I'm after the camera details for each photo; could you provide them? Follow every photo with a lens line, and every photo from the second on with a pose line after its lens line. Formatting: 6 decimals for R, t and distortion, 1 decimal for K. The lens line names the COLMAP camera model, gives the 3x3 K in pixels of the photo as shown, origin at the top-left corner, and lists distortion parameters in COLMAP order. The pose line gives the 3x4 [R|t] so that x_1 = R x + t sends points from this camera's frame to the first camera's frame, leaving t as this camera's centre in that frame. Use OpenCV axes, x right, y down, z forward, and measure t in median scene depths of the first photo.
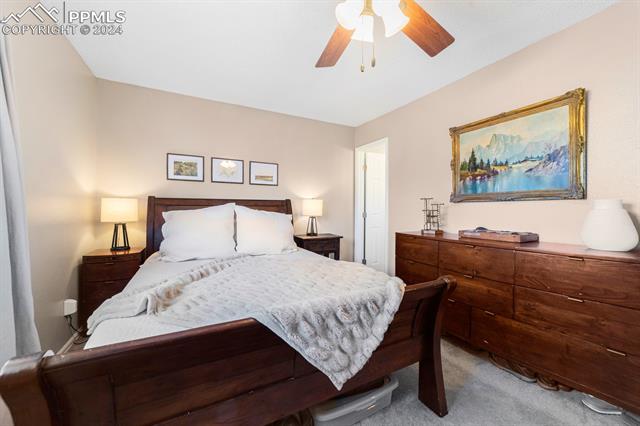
lens RADIAL K [[244.9, 0, 315.7], [0, 244.9, 211.8], [0, 0, 1]] dist [-0.027410, 0.008058]
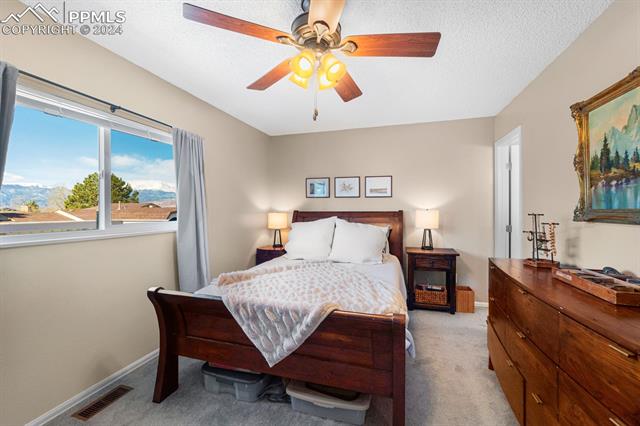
lens RADIAL K [[244.9, 0, 315.7], [0, 244.9, 211.8], [0, 0, 1]] dist [-0.027410, 0.008058]
pose [[0.713367, -0.004789, -0.700774, 0.514903], [0.001152, 0.999983, -0.005661, -0.061484], [0.700790, 0.003231, 0.713361, 0.072776]]
